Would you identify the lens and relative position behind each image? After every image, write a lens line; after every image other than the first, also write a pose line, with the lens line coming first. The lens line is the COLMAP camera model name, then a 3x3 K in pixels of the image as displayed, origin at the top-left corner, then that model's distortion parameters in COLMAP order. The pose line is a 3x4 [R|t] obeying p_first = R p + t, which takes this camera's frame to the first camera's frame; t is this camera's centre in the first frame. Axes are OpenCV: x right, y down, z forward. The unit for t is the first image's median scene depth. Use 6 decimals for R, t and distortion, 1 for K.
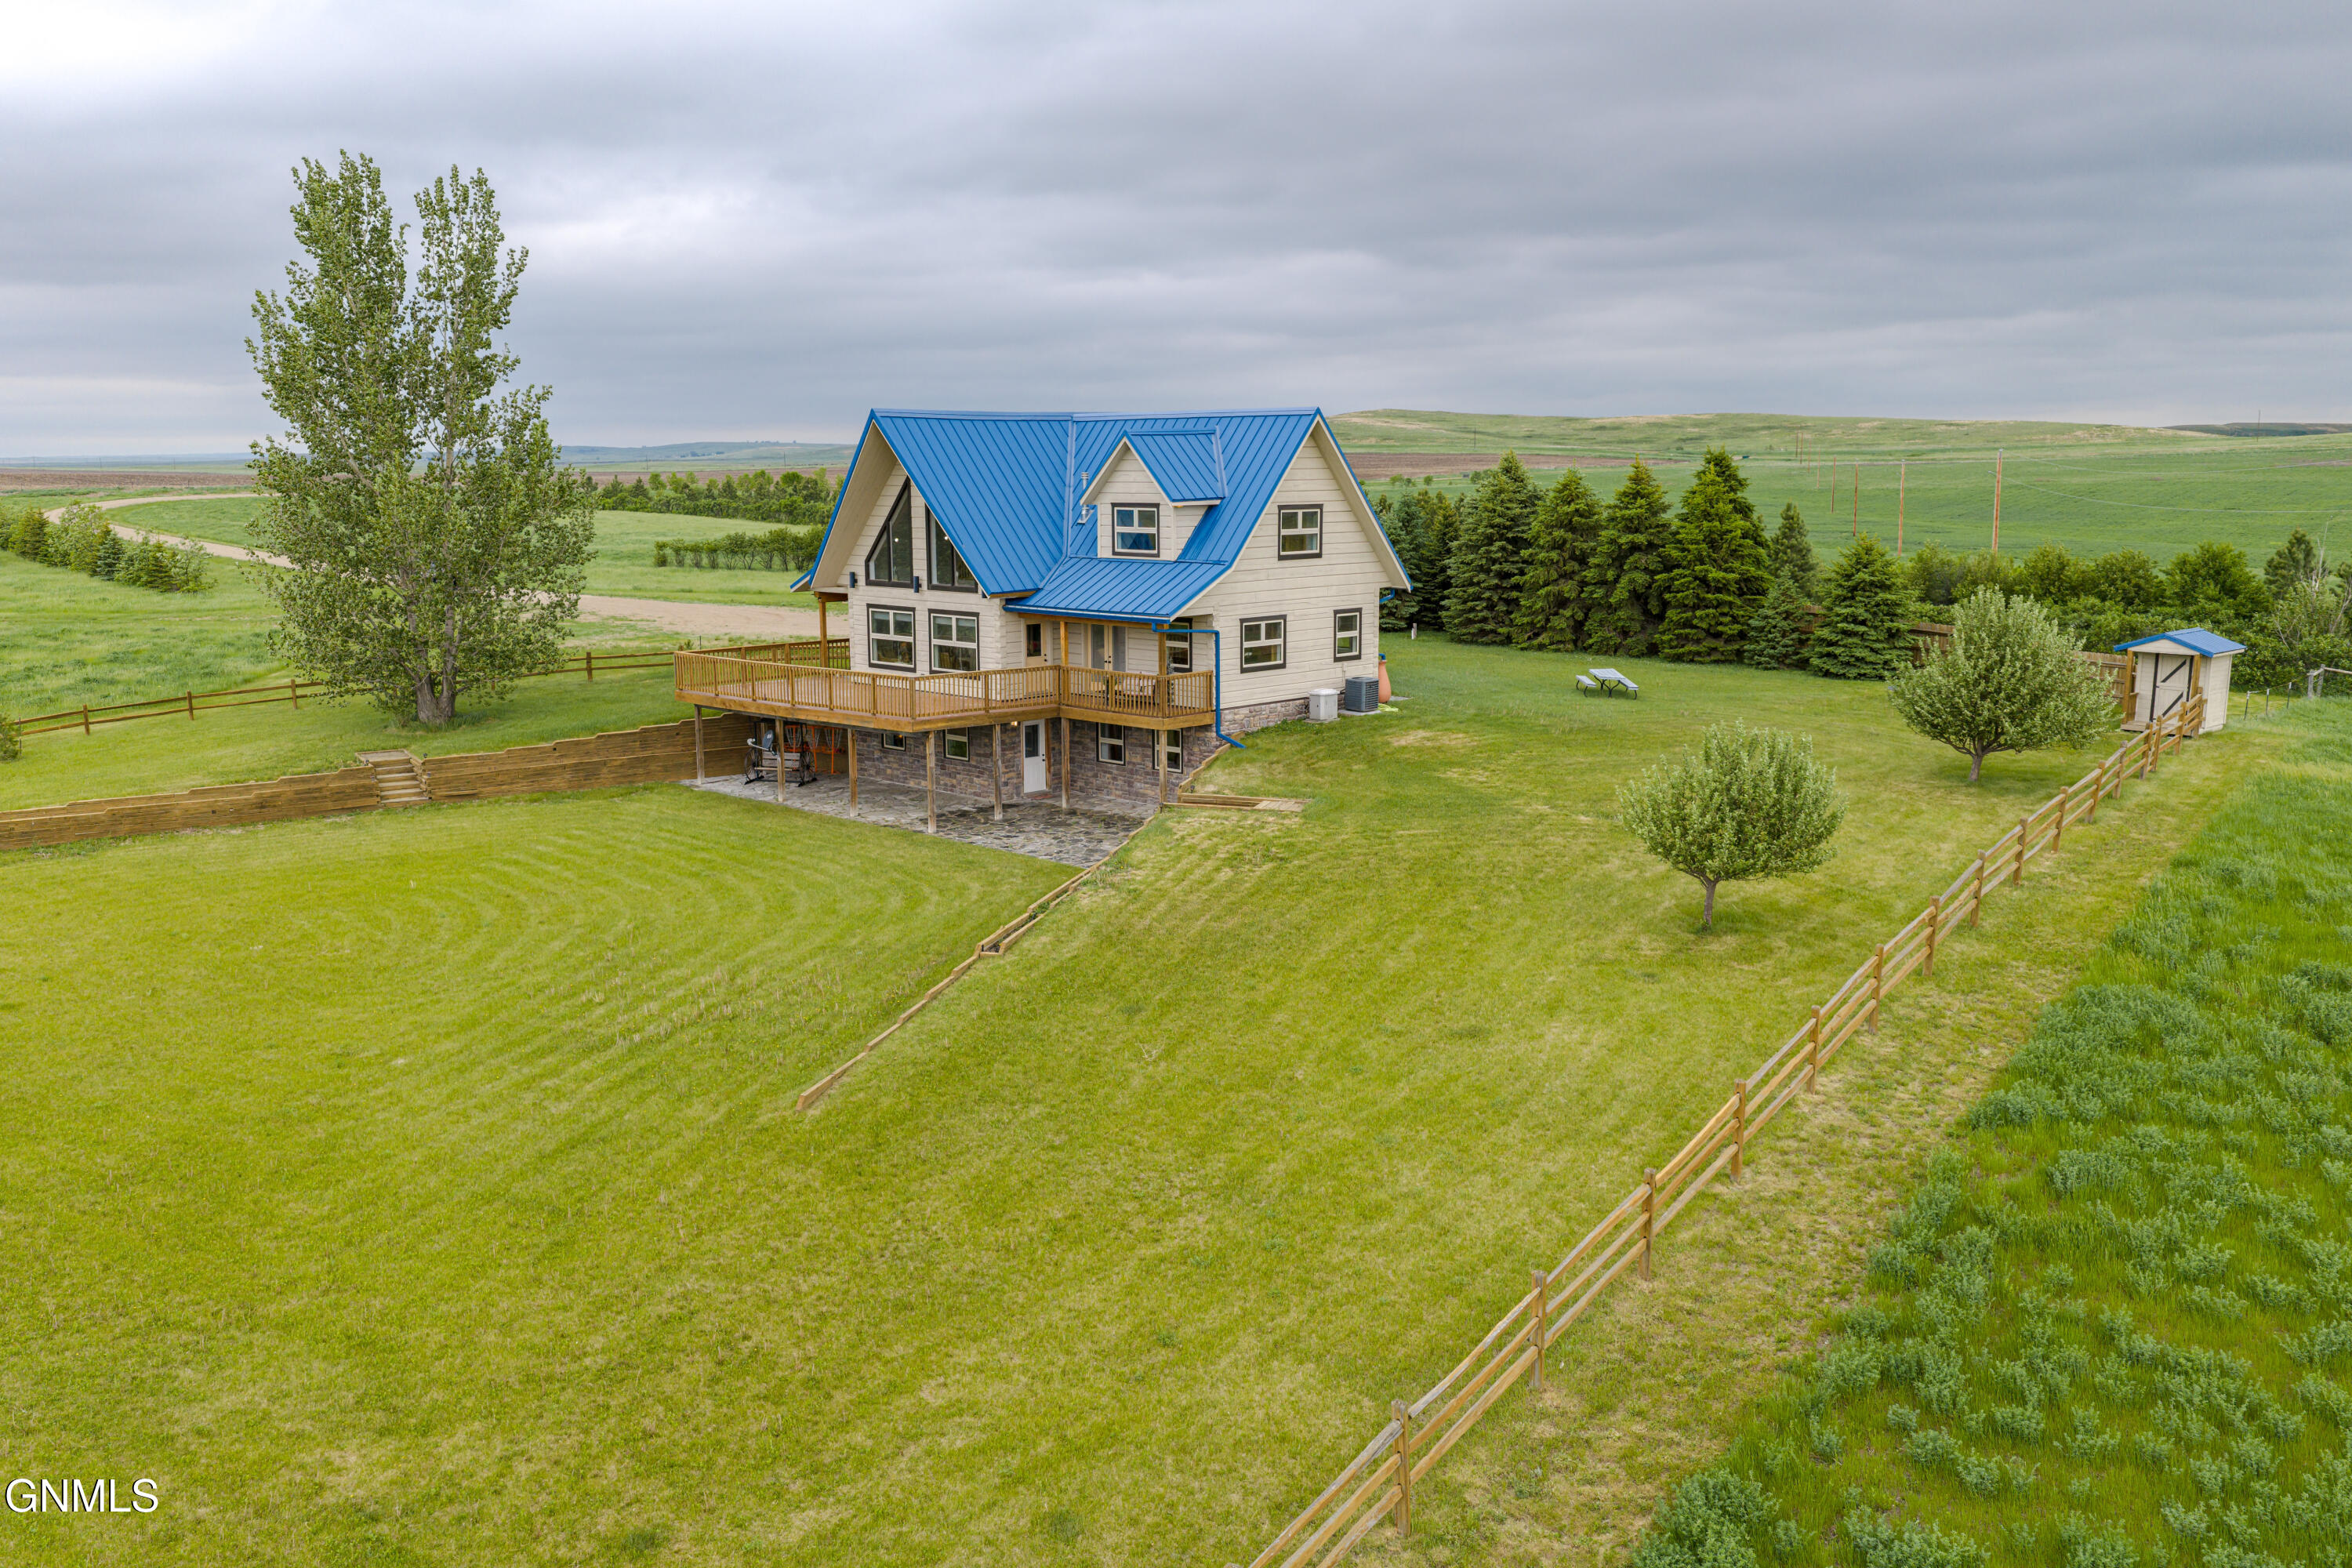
lens RADIAL K [[2007.7, 0, 1176.4], [0, 2007.7, 692.9], [0, 0, 1]] dist [0.005708, -0.001455]
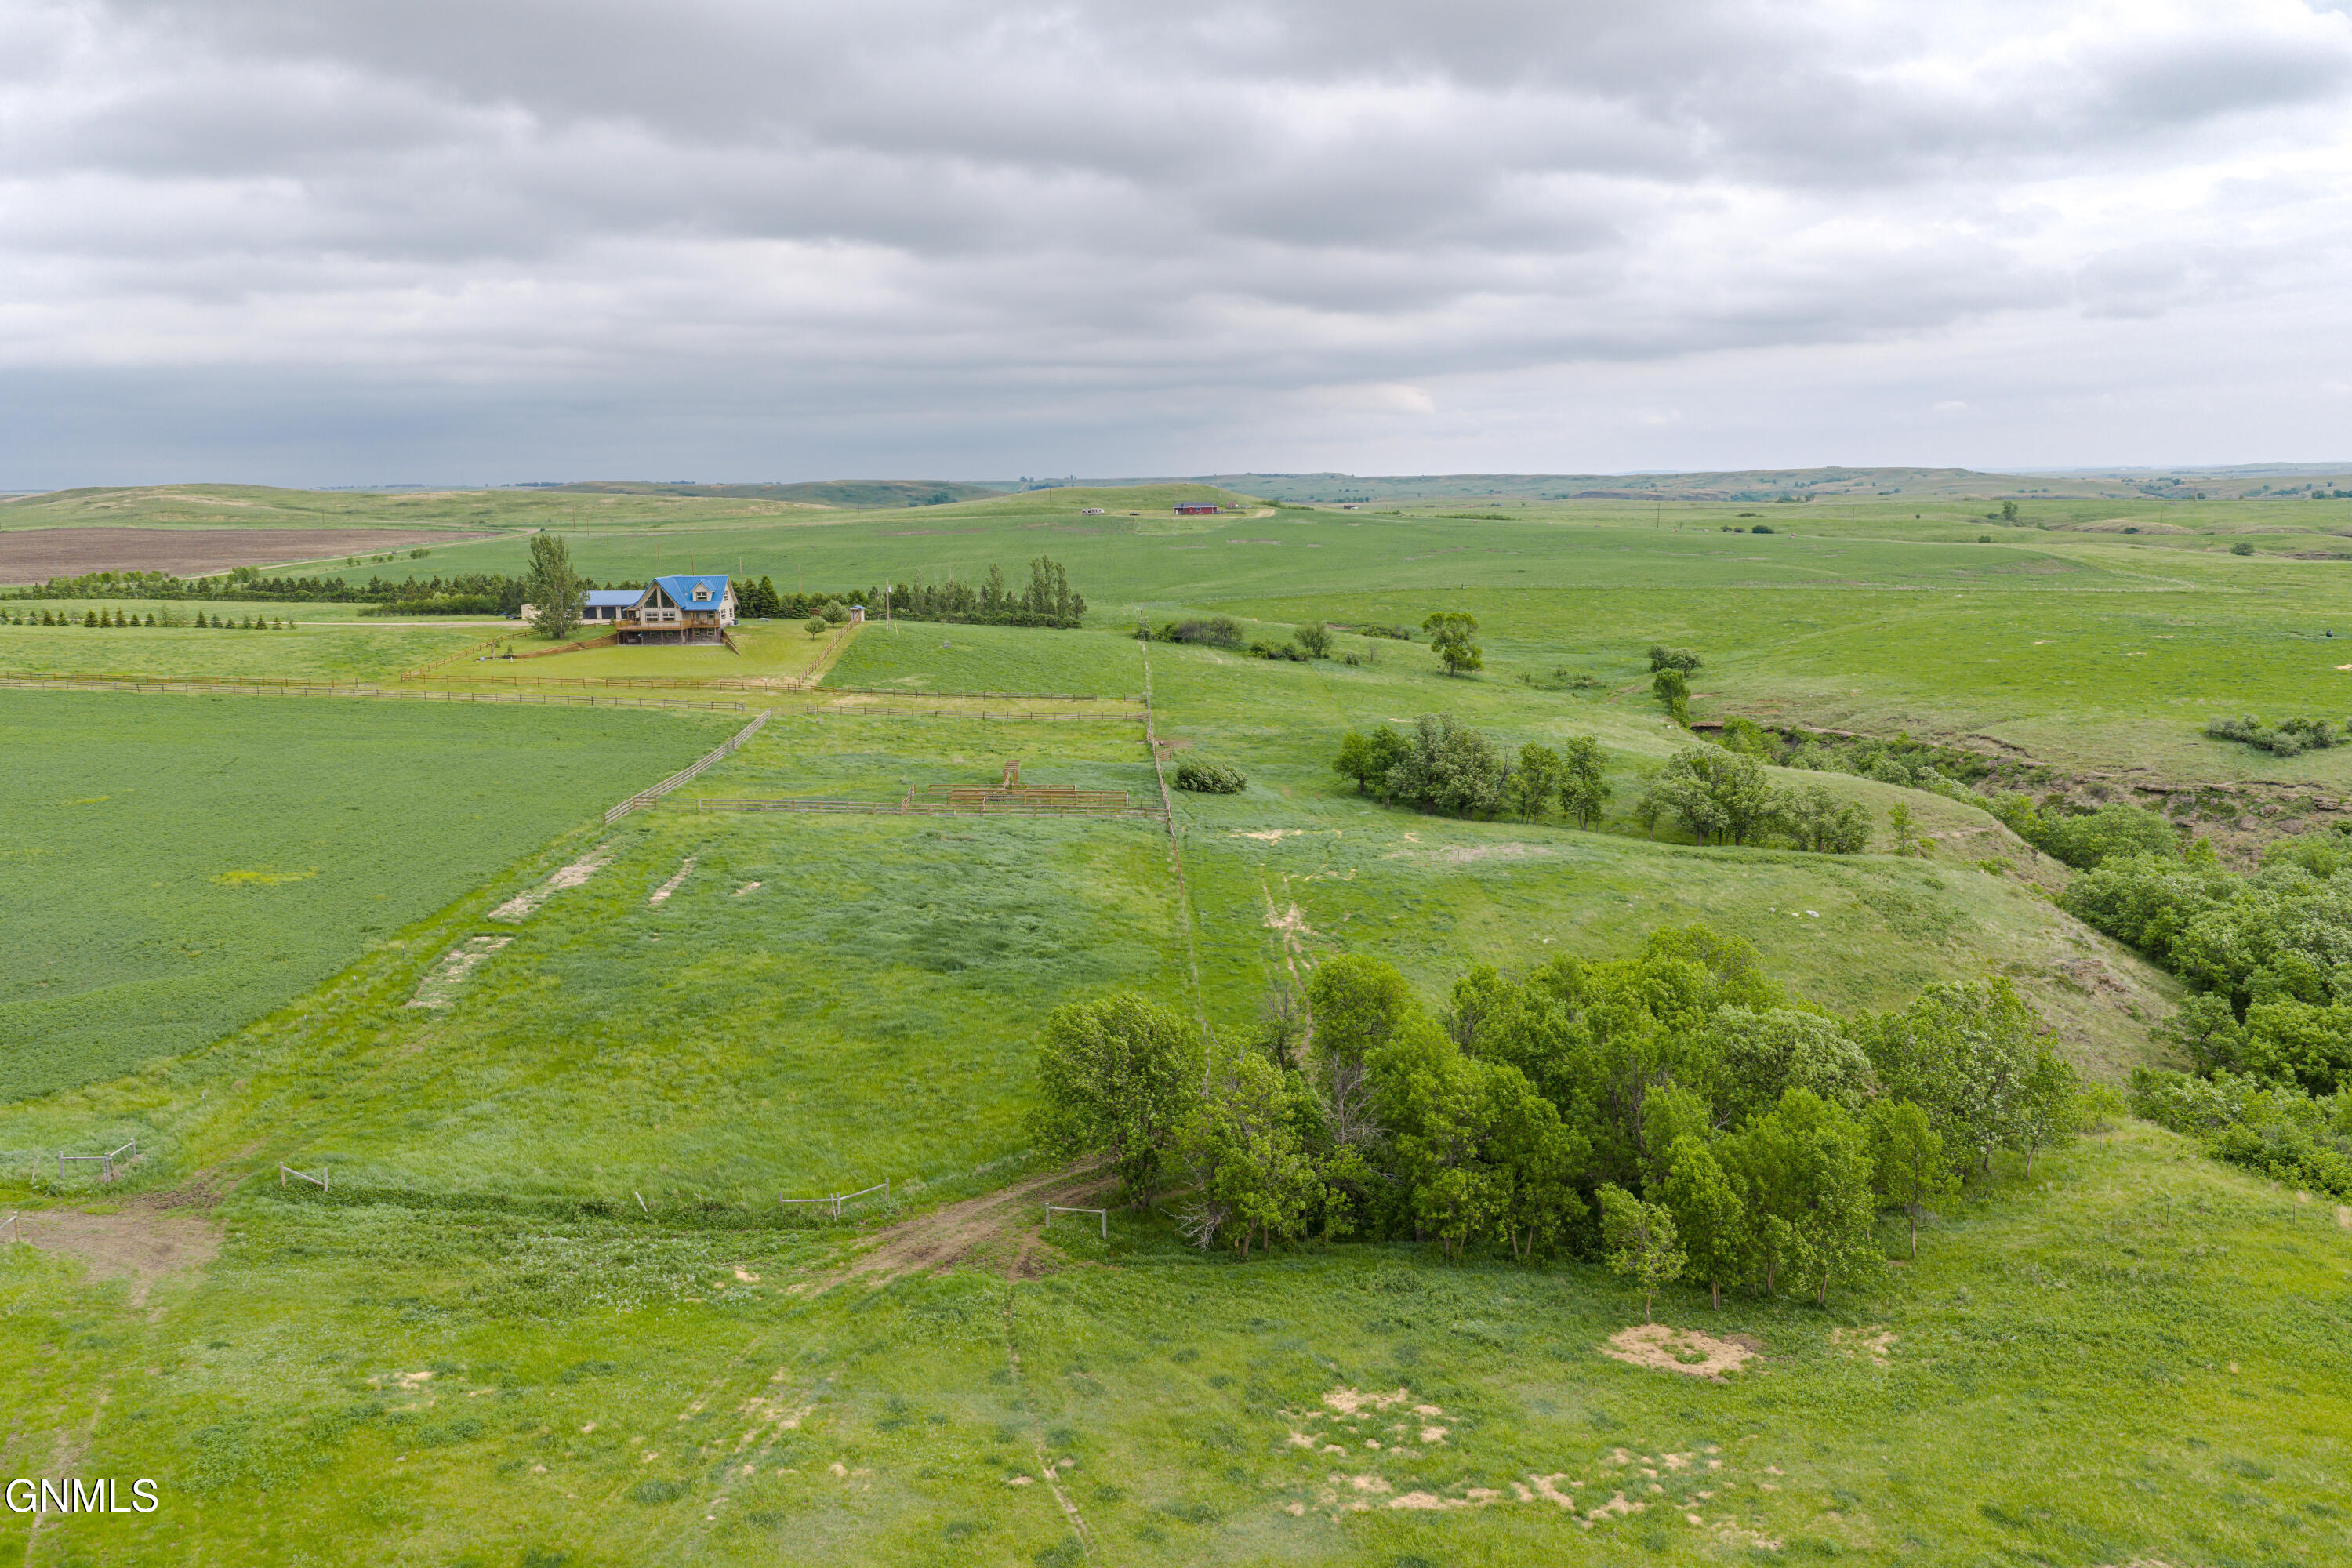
lens RADIAL K [[2007.7, 0, 1176.4], [0, 2007.7, 692.9], [0, 0, 1]] dist [0.005708, -0.001455]
pose [[0.798767, -0.071389, 0.597390, -2.403571], [0.083104, 0.996509, 0.007966, 0.267018], [-0.595873, 0.043283, 0.801911, -4.494654]]
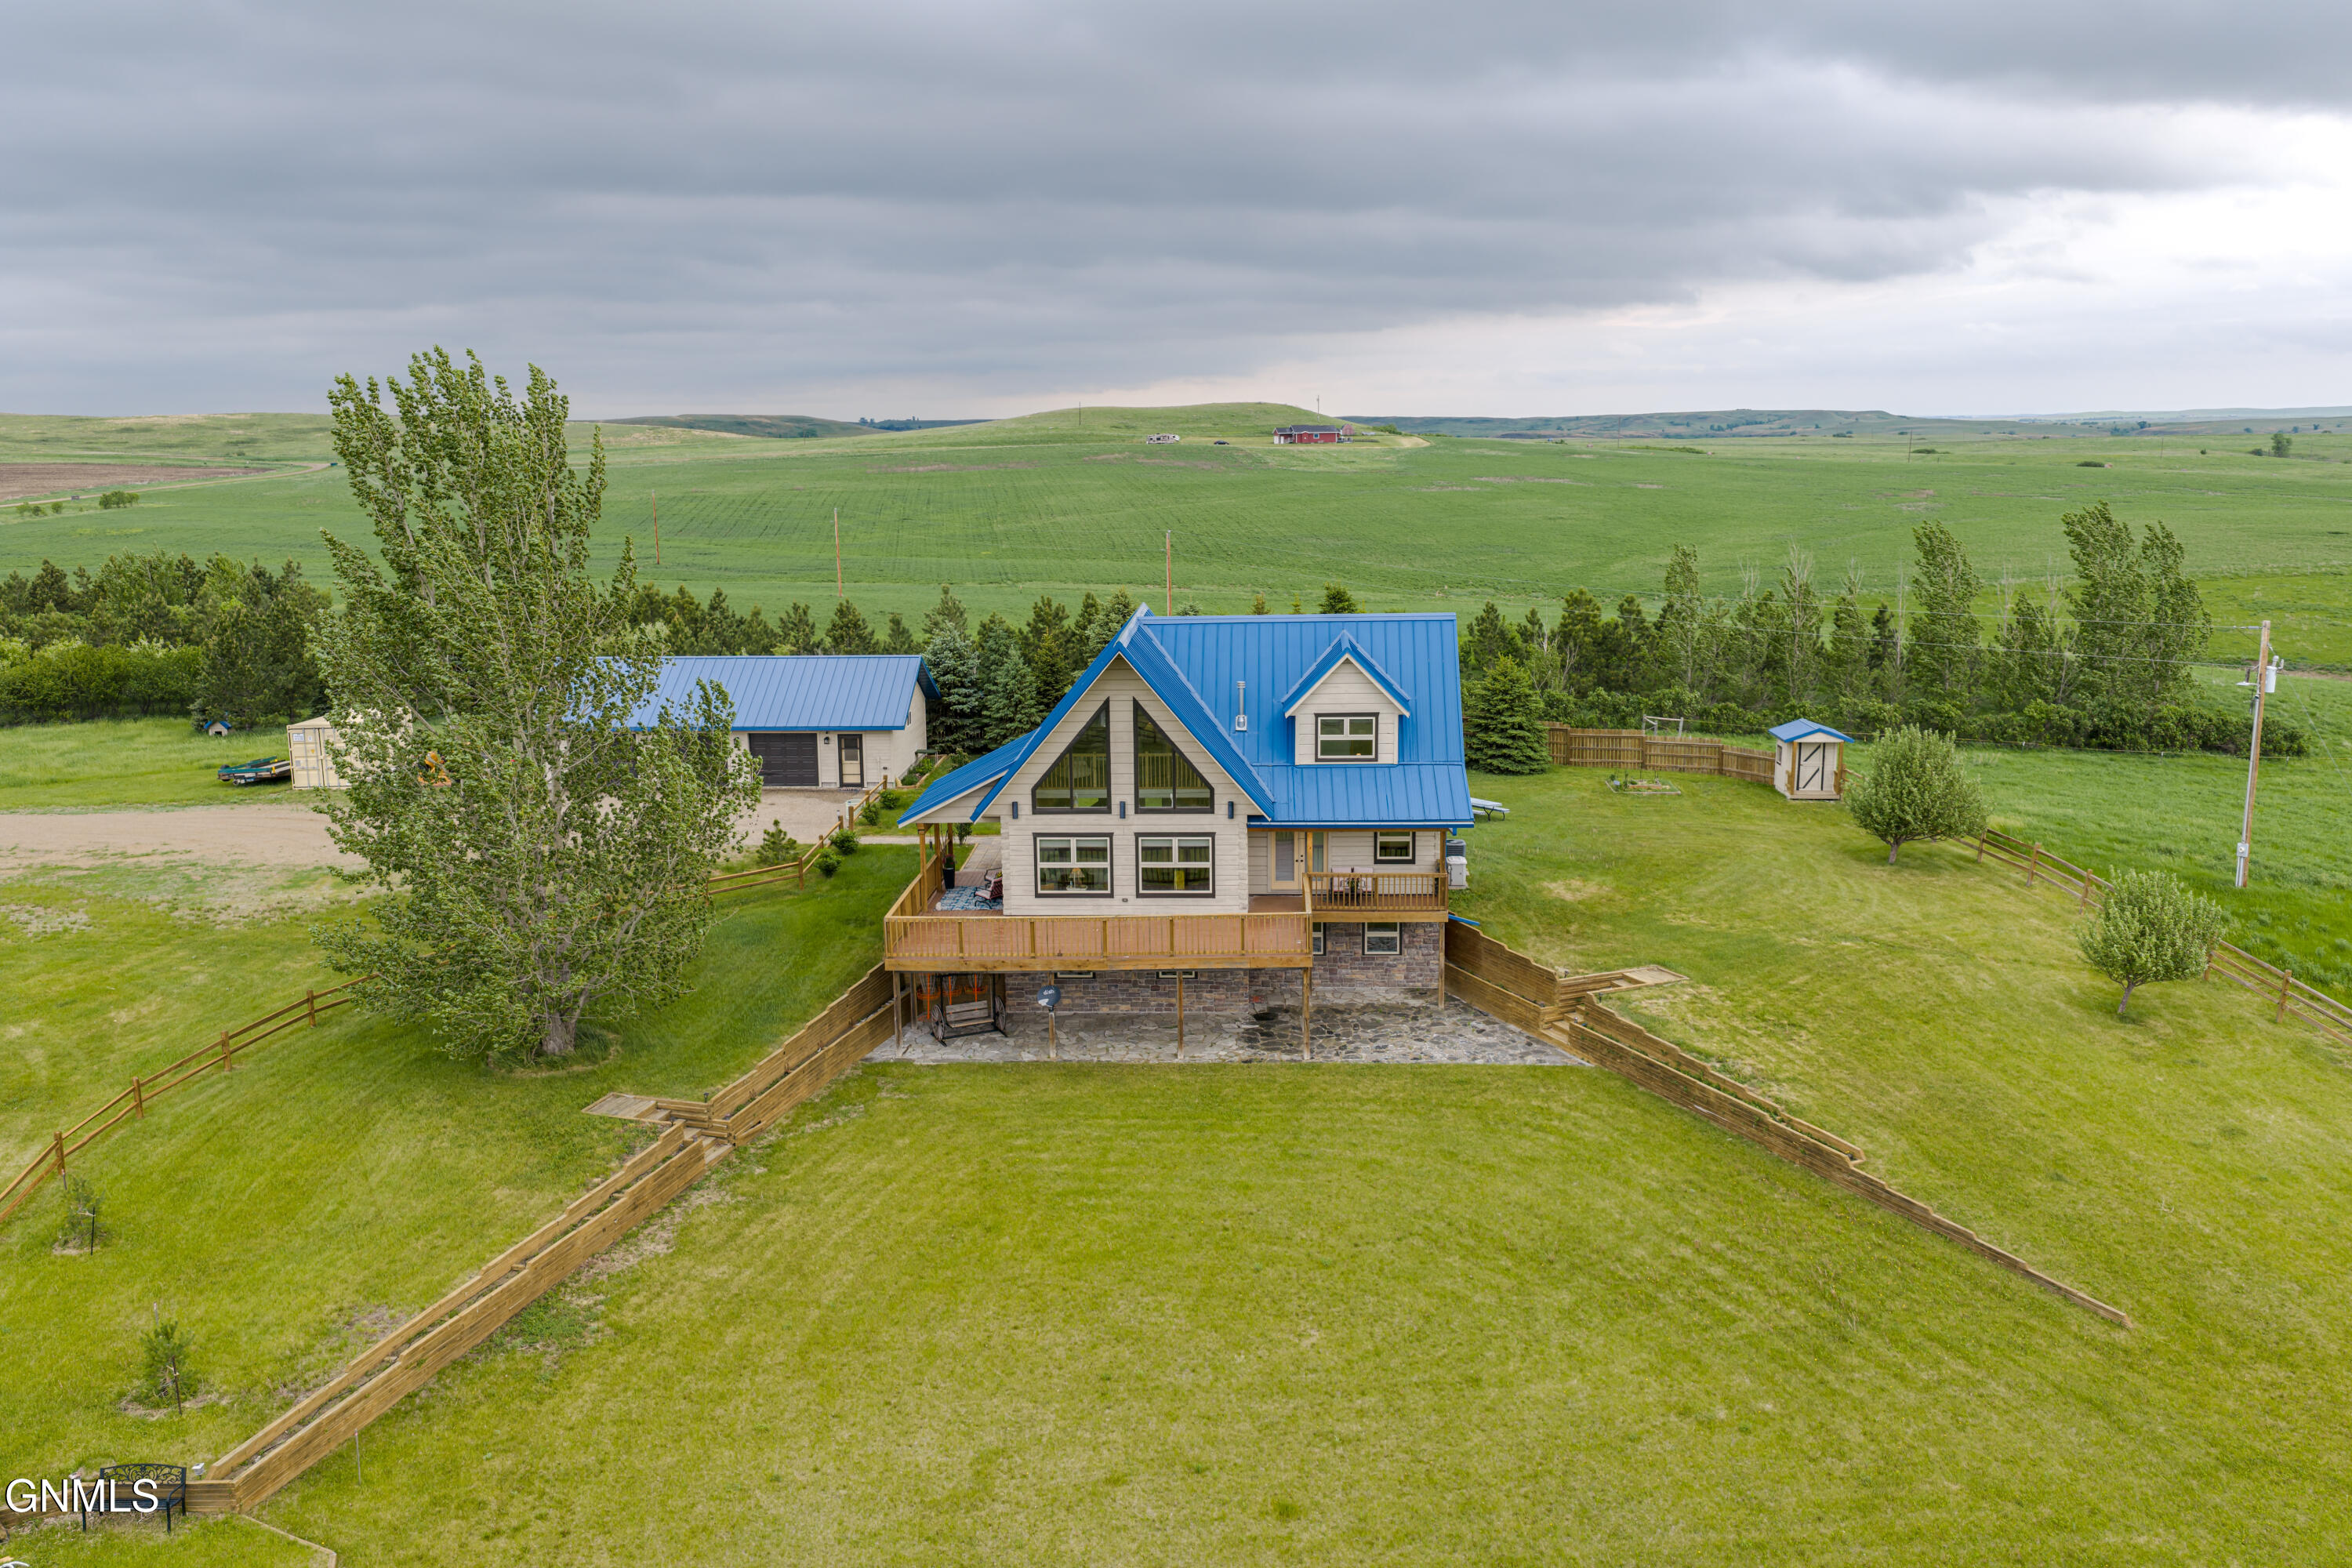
lens RADIAL K [[2007.7, 0, 1176.4], [0, 2007.7, 692.9], [0, 0, 1]] dist [0.005708, -0.001455]
pose [[0.739654, -0.093594, 0.666447, -0.758214], [0.088336, 0.995216, 0.041727, -0.149441], [-0.667165, 0.028008, 0.744384, 0.247889]]
